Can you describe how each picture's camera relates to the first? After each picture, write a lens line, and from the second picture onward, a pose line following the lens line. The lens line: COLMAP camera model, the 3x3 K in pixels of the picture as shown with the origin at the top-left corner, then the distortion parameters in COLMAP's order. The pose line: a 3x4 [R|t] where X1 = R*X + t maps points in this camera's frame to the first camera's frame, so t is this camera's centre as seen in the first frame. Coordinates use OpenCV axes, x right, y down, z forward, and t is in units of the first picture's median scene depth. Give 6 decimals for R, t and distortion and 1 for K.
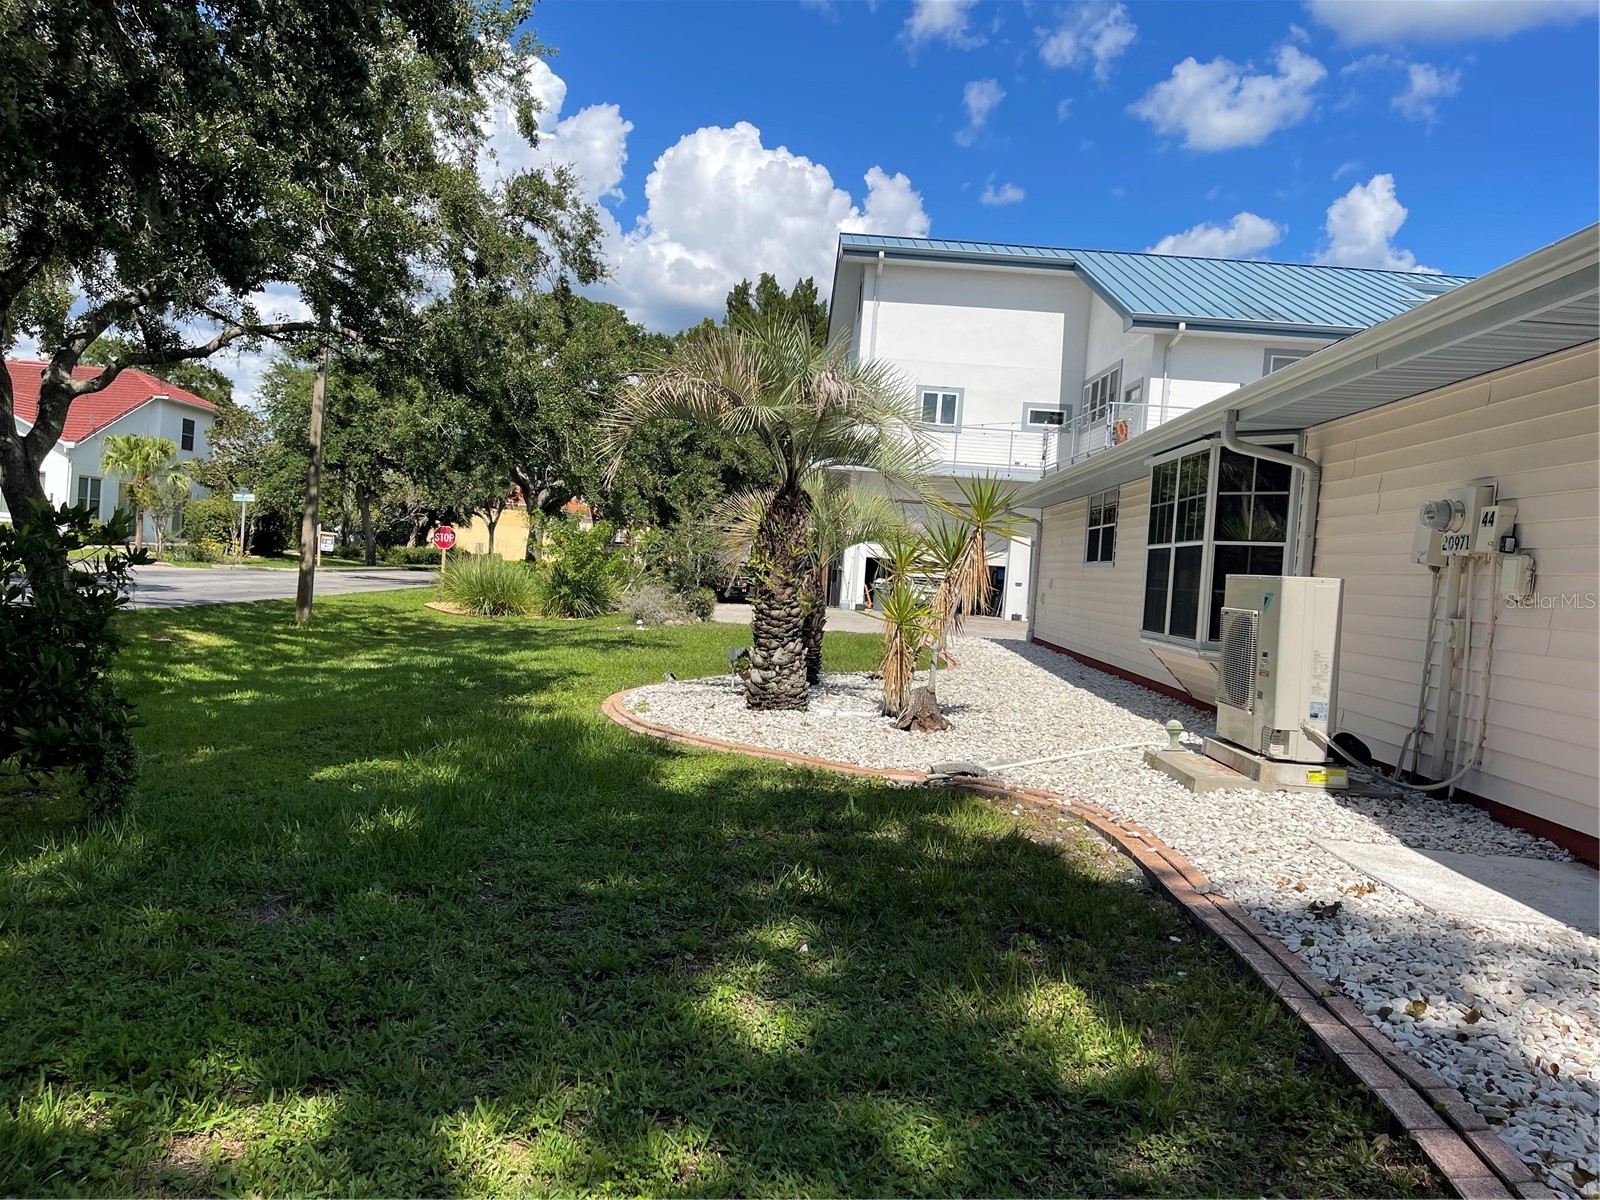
lens RADIAL K [[1194.0, 0, 800.0], [0, 1194.0, 600.0], [0, 0, 1]] dist [0.091203, -0.135890]
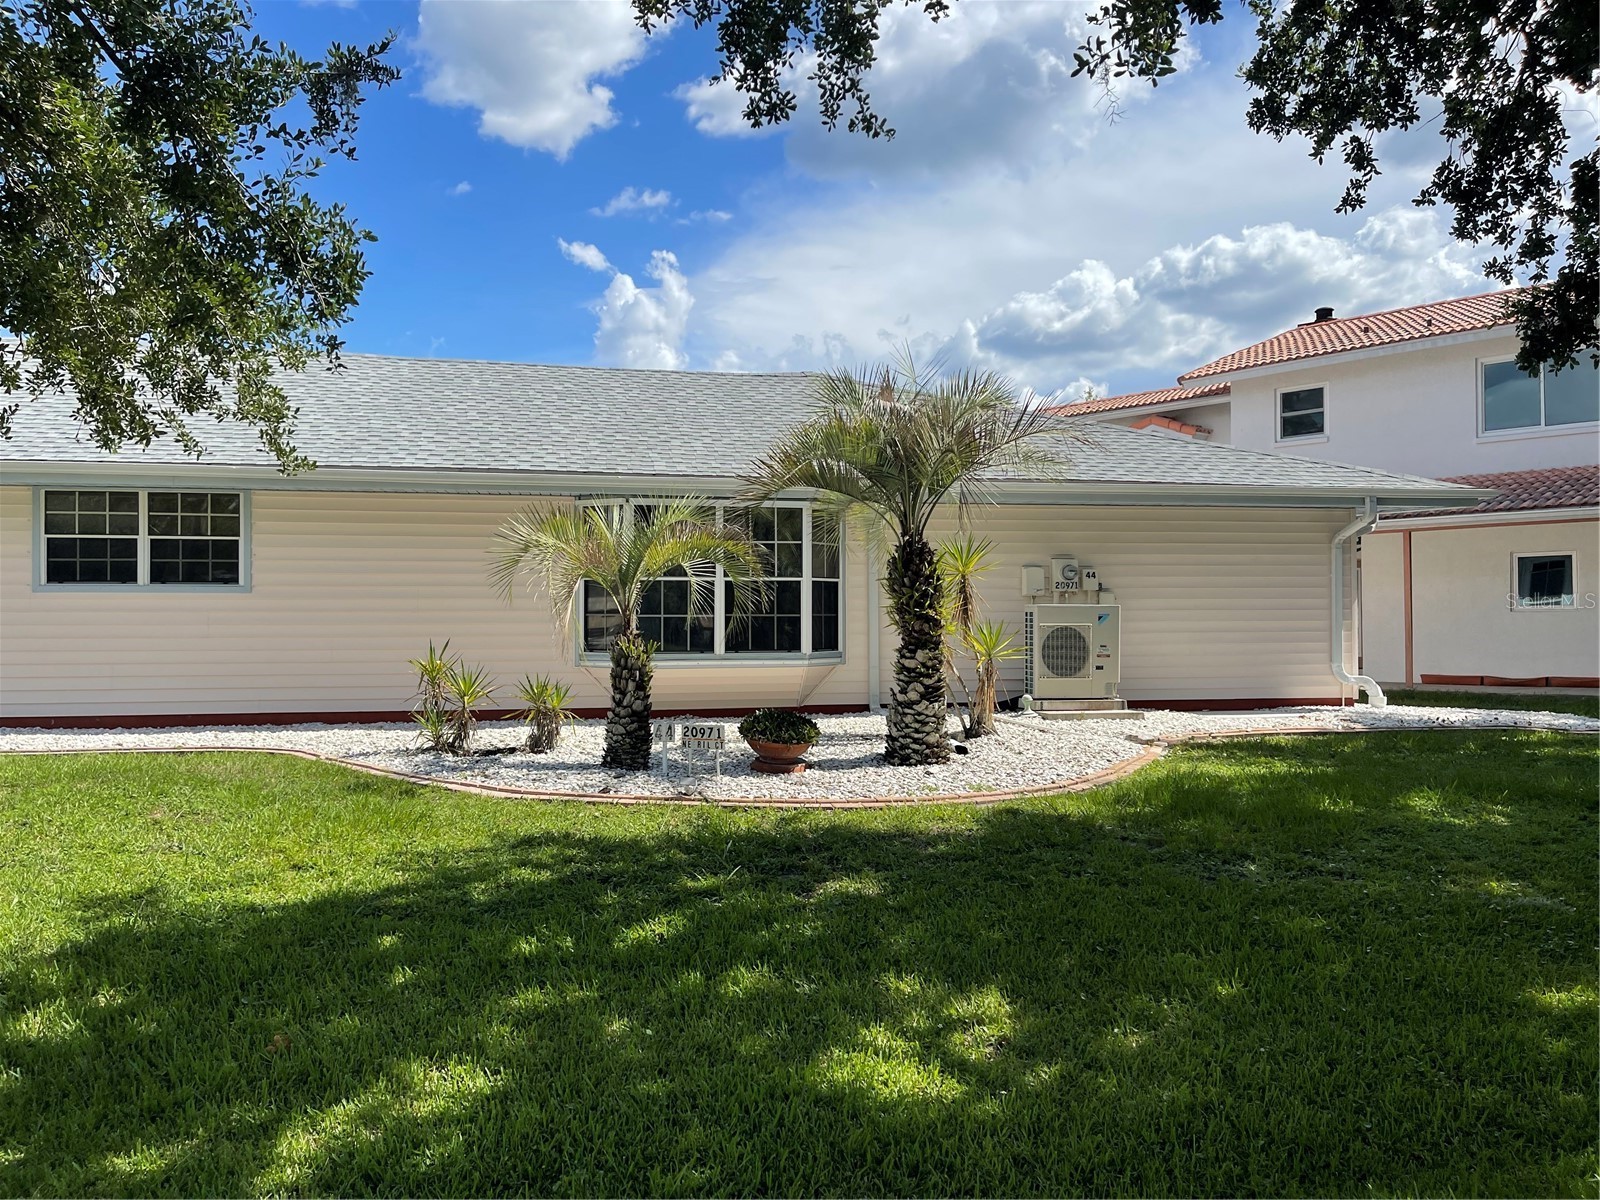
lens RADIAL K [[1194.0, 0, 800.0], [0, 1194.0, 600.0], [0, 0, 1]] dist [0.091203, -0.135890]
pose [[-0.196093, -0.045751, 0.979518, -1.439770], [0.015774, 0.998635, 0.049802, -0.135645], [-0.980459, 0.025216, -0.195103, 1.905844]]
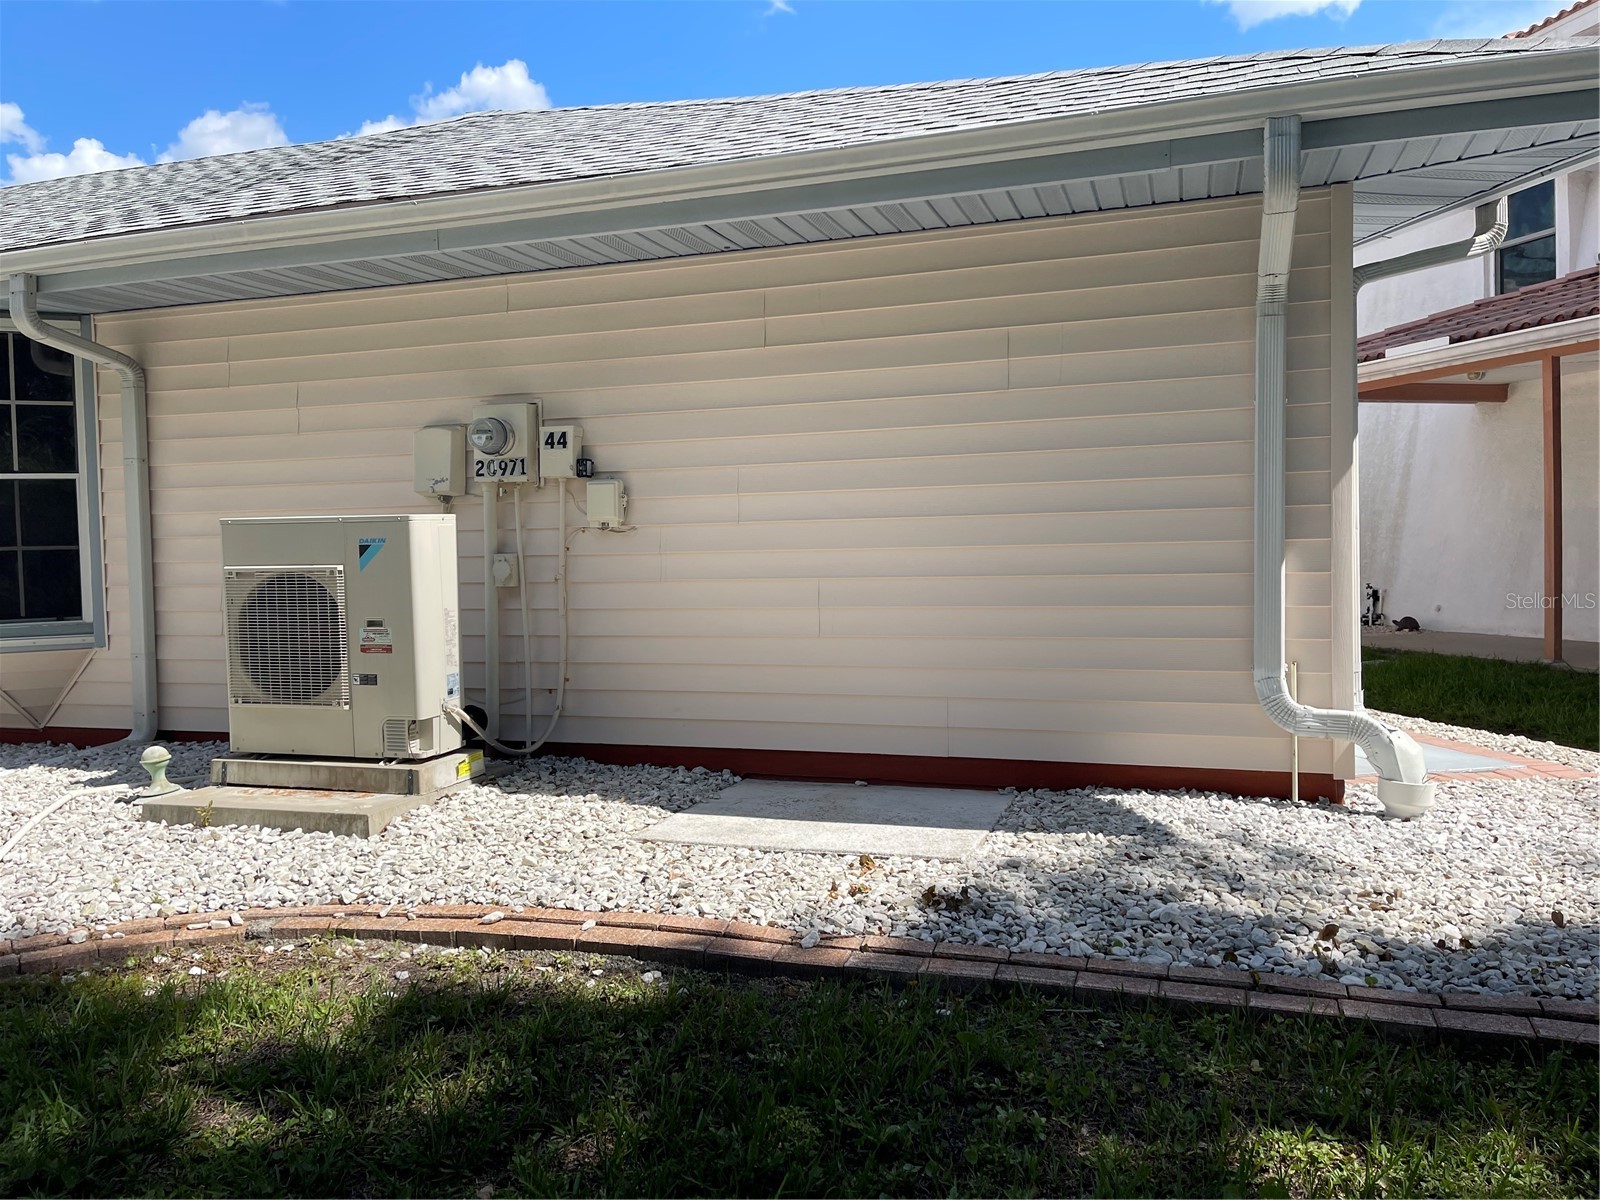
lens RADIAL K [[1194.0, 0, 800.0], [0, 1194.0, 600.0], [0, 0, 1]] dist [0.091203, -0.135890]
pose [[0.295736, -0.118056, 0.947947, -0.237450], [0.065174, 0.992515, 0.103274, -0.028473], [-0.953044, 0.031240, 0.301216, 0.548433]]
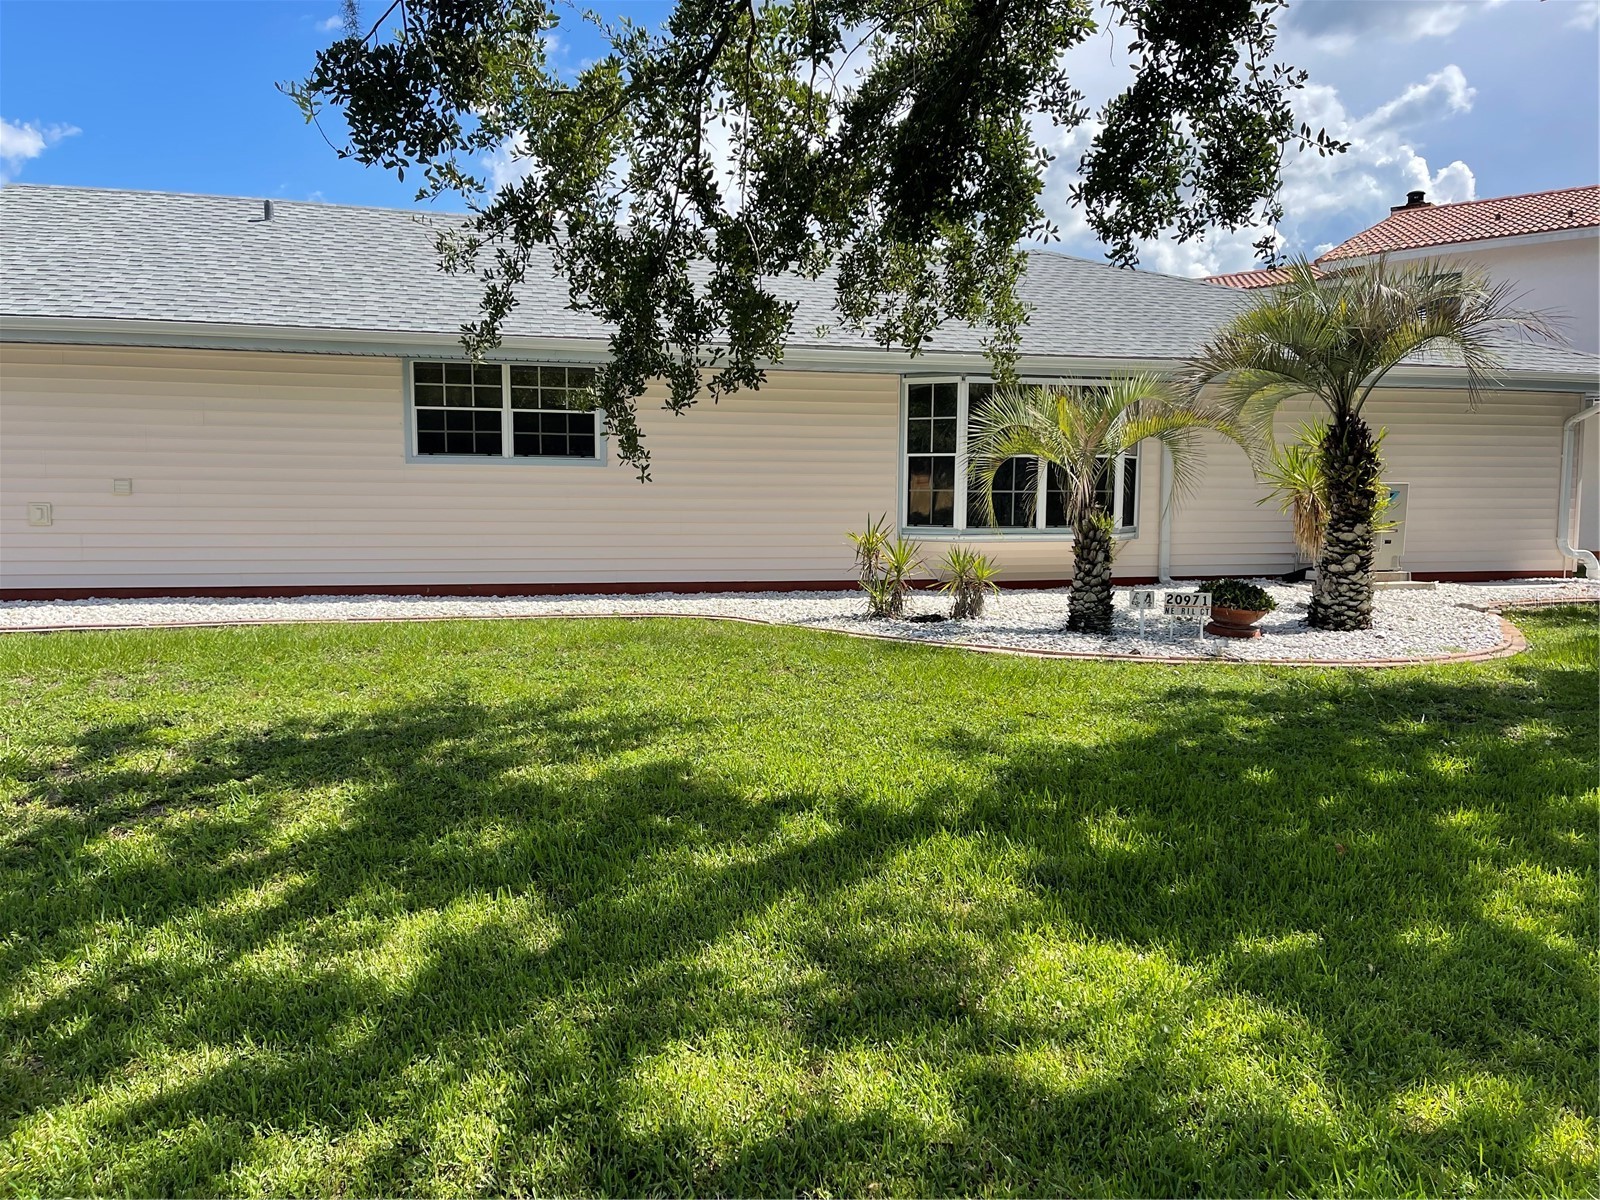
lens RADIAL K [[1194.0, 0, 800.0], [0, 1194.0, 600.0], [0, 0, 1]] dist [0.091203, -0.135890]
pose [[-0.260469, -0.145932, 0.954390, -1.376495], [0.005021, 0.988293, 0.152486, -0.146364], [-0.965469, 0.044510, -0.256687, 2.591892]]
